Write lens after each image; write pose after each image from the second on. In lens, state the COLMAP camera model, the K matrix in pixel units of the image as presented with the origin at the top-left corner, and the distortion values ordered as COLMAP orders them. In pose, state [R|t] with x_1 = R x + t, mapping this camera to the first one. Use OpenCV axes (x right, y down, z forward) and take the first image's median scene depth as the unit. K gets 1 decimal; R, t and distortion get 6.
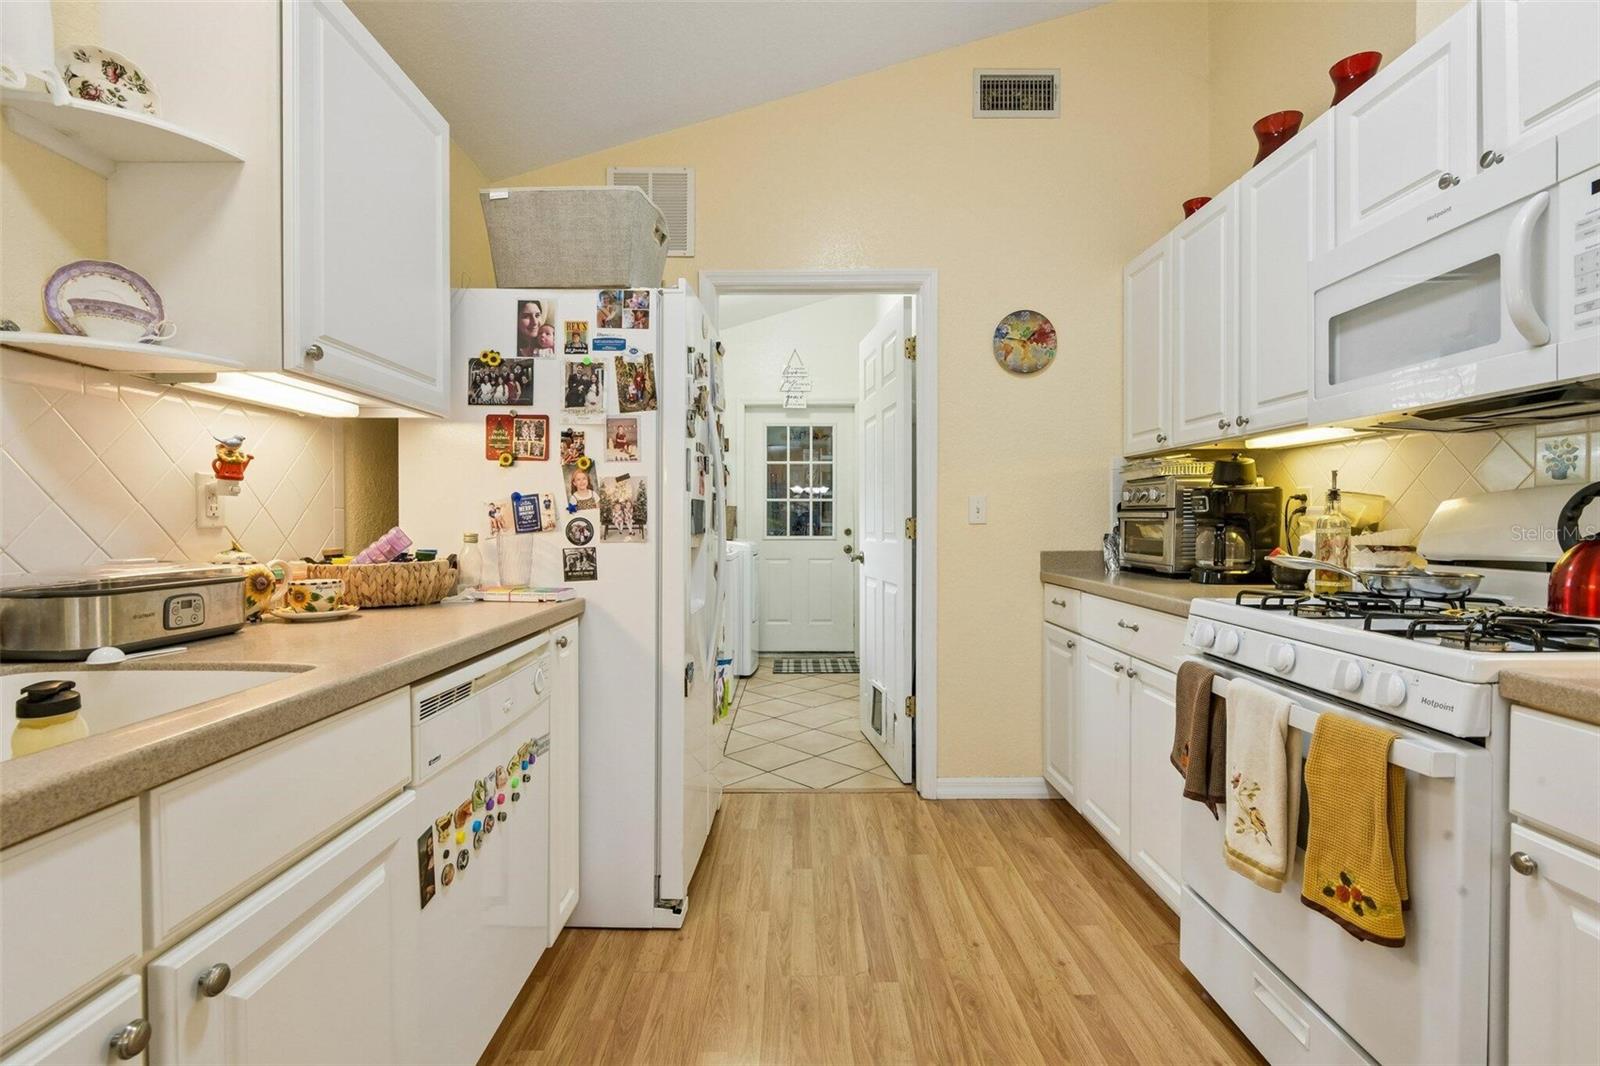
lens RADIAL K [[745.7, 0, 803.9], [0, 745.7, 536.4], [0, 0, 1]] dist [-0.000494, -0.003584]
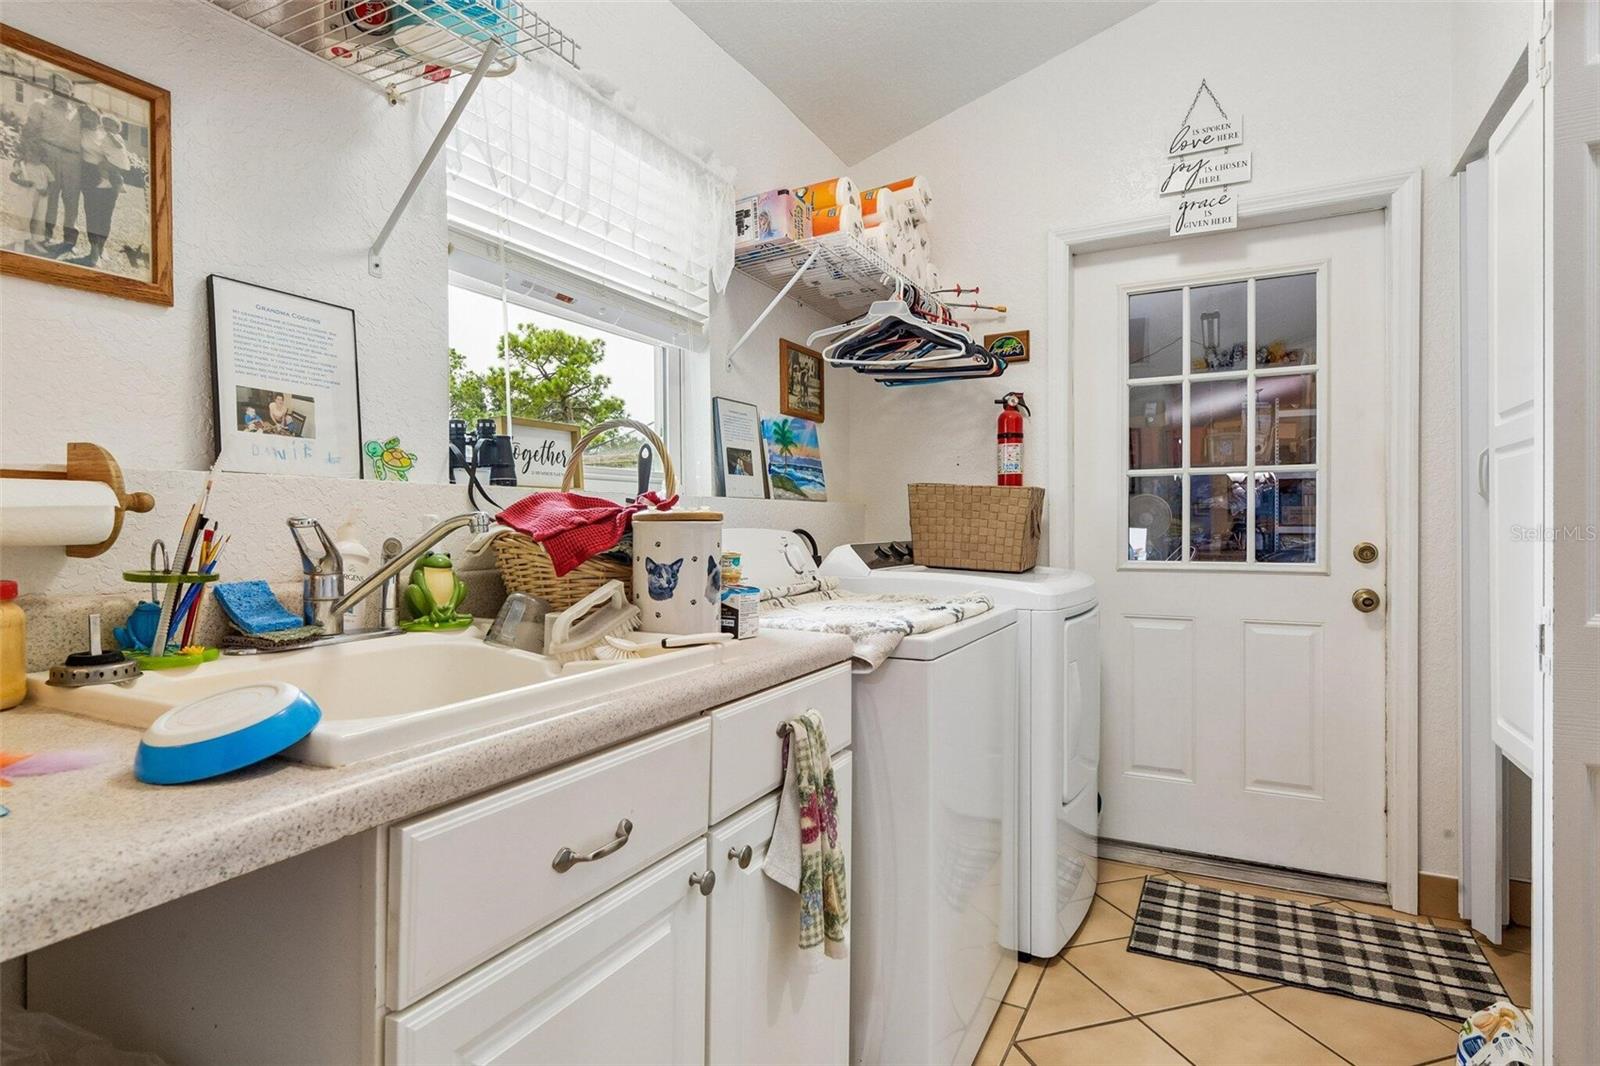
lens RADIAL K [[887.3, 0, 760.3], [0, 887.3, 554.1], [0, 0, 1]] dist [-0.000415, -0.000761]
pose [[0.879351, 0.003550, -0.476161, 0.016628], [-0.004986, 0.999986, -0.001753, -0.010959], [0.476148, 0.003916, 0.879357, 1.476458]]
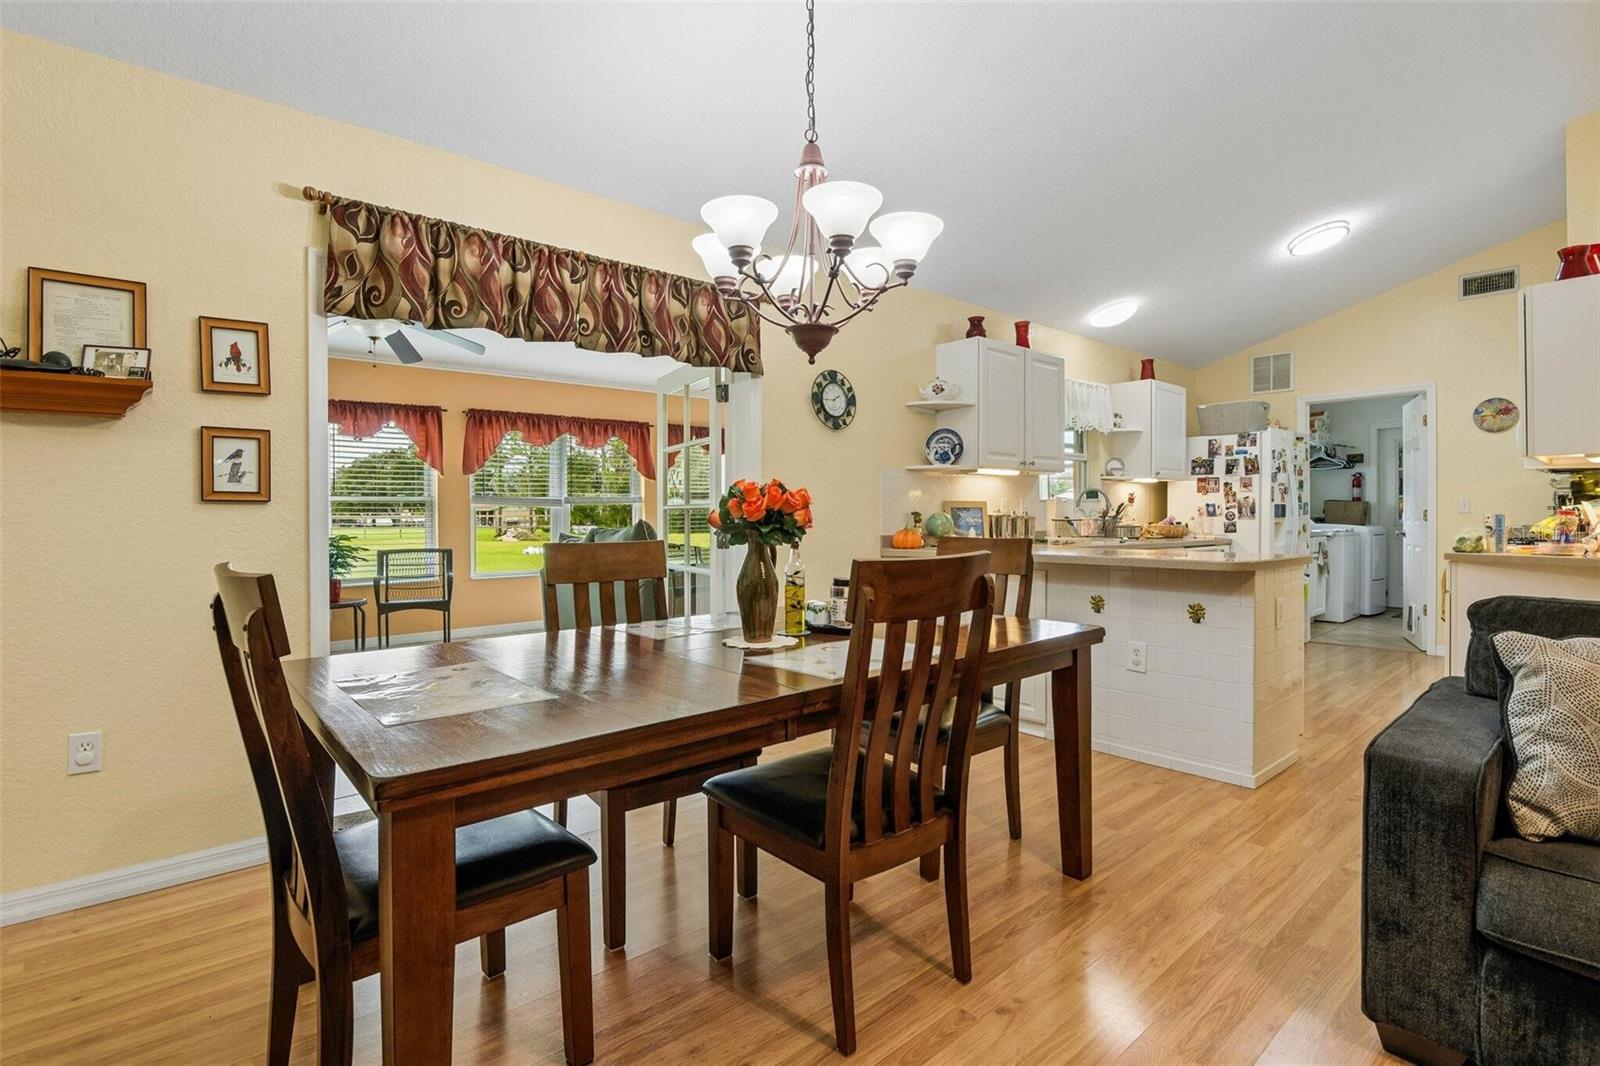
lens RADIAL K [[745.7, 0, 809.1], [0, 745.7, 520.8], [0, 0, 1]] dist [-0.000494, -0.003584]
pose [[0.658291, 0.000894, -0.752763, 0.825598], [-0.009856, 0.999924, -0.007432, 0.050054], [0.752699, 0.012312, 0.658250, -2.204016]]
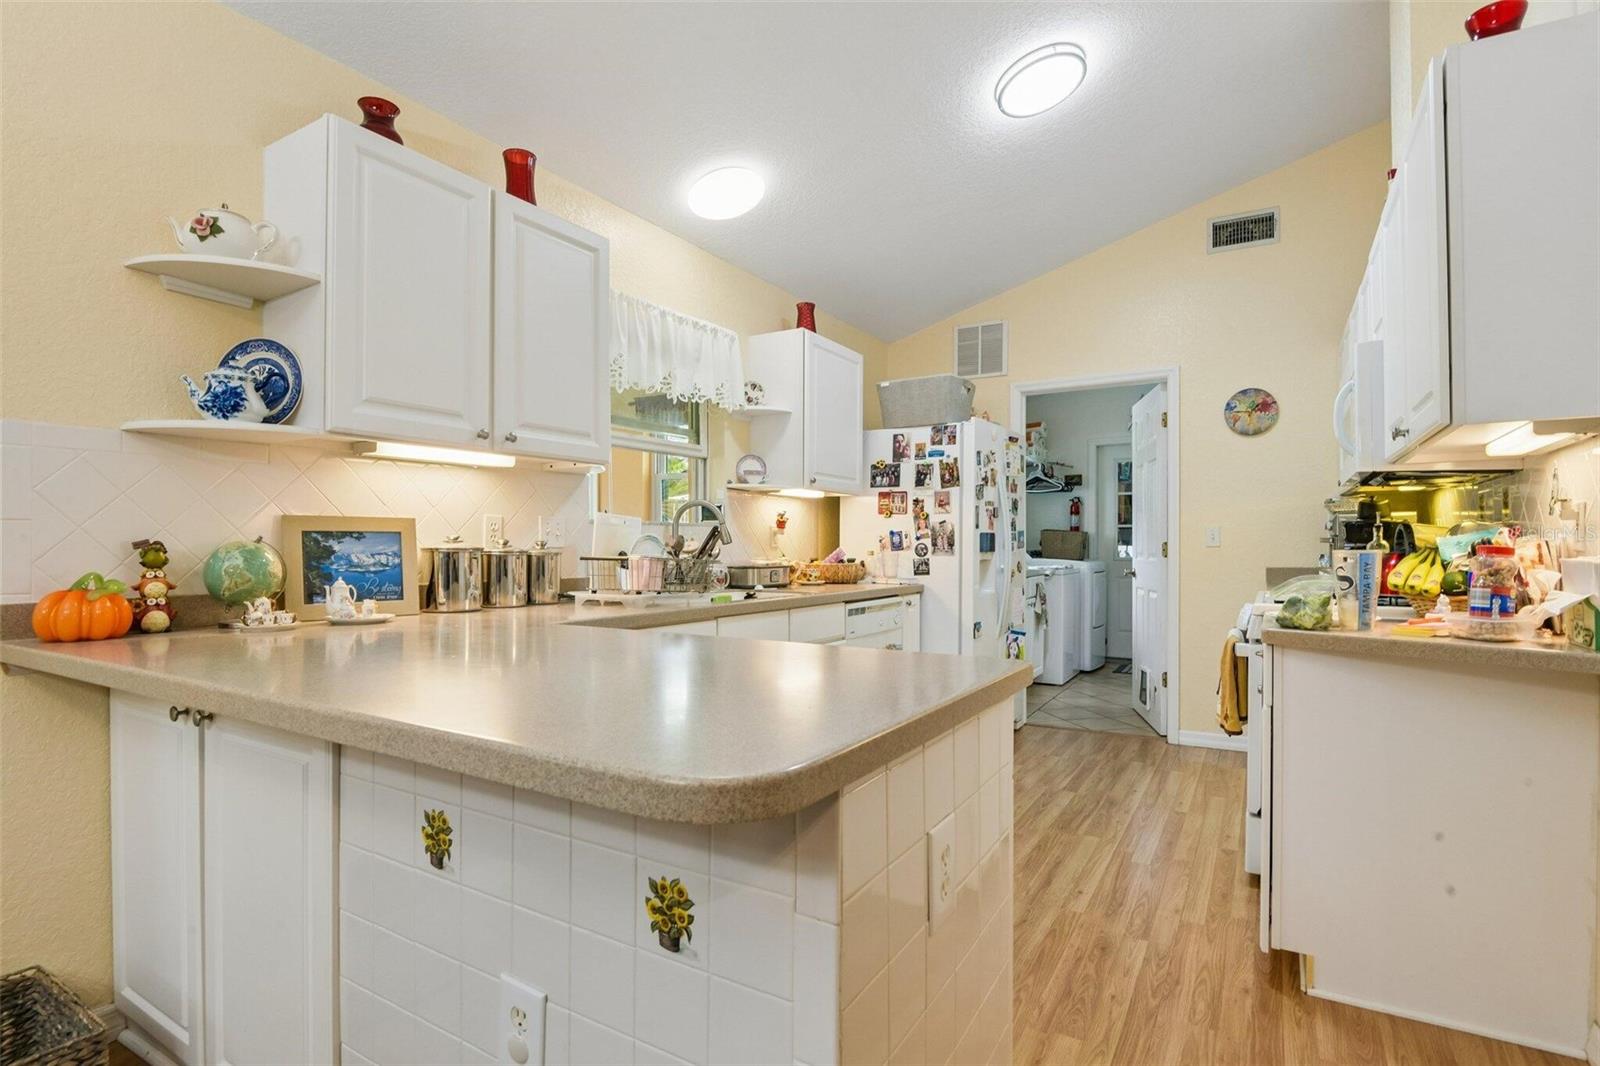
lens RADIAL K [[789.1, 0, 798.5], [0, 789.1, 540.7], [0, 0, 1]] dist [0.031452, 0.000061]
pose [[0.857503, -0.002718, -0.514472, 0.490784], [-0.010367, 0.999692, -0.022562, 0.019032], [0.514375, 0.024681, 0.857210, -0.946558]]
